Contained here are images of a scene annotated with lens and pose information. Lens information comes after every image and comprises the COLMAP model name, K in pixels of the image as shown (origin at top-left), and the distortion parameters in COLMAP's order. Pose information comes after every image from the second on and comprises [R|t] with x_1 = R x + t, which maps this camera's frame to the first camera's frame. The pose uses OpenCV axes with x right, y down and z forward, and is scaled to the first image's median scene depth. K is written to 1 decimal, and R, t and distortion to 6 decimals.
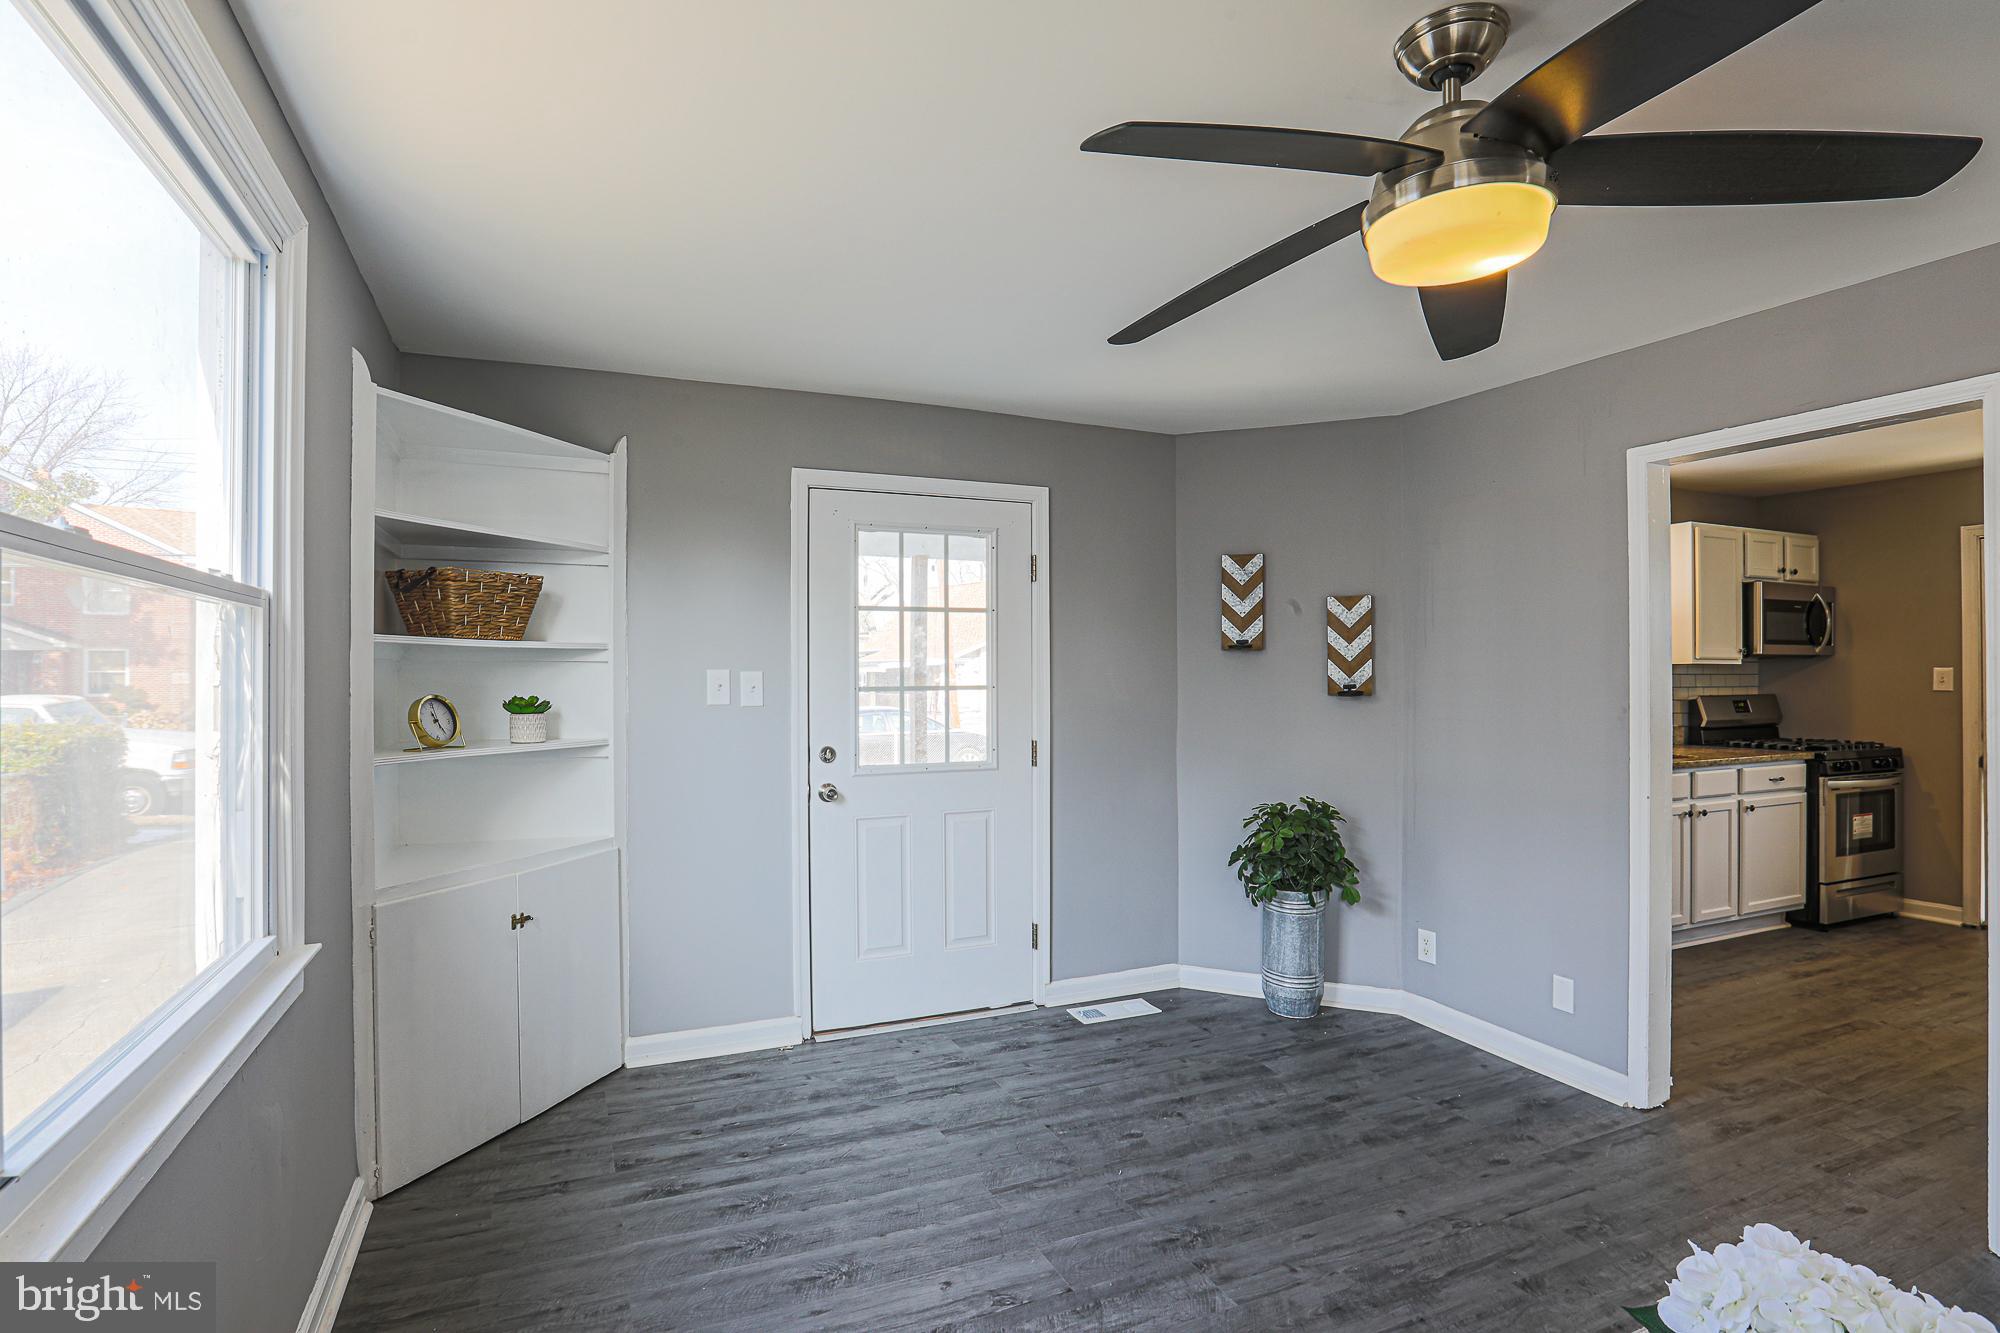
lens RADIAL K [[940.4, 0, 908.2], [0, 940.4, 670.9], [0, 0, 1]] dist [-0.055131, 0.013989]
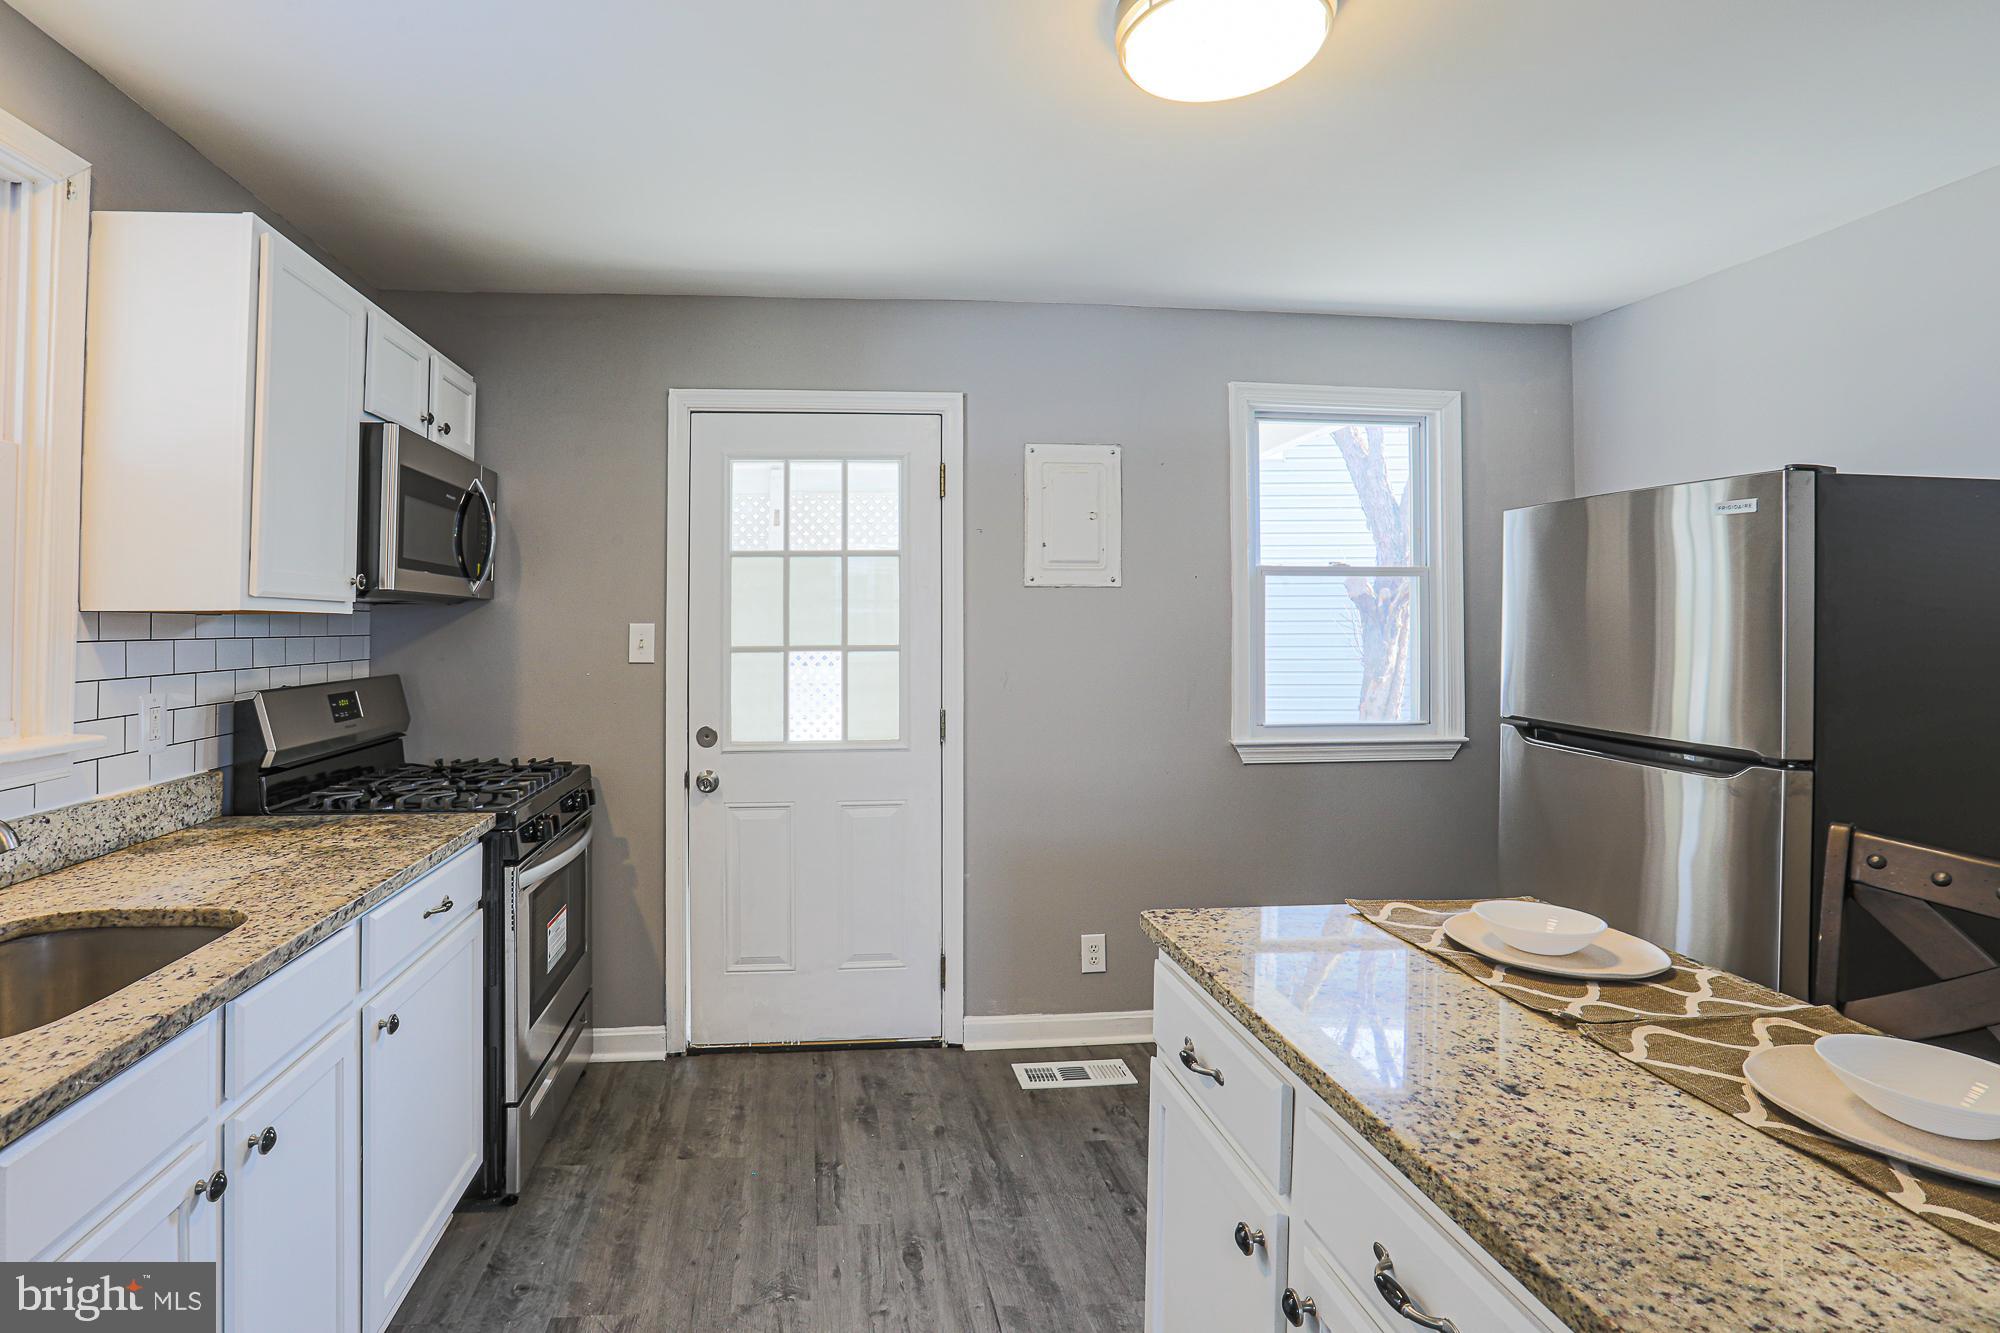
lens RADIAL K [[978.7, 0, 889.4], [0, 978.7, 585.0], [0, 0, 1]] dist [-0.067573, 0.036863]
pose [[0.272700, 0.040109, 0.961263, 0.584064], [0.001607, 0.999110, -0.042144, -0.001554], [-0.962098, 0.013038, 0.272393, 0.668203]]
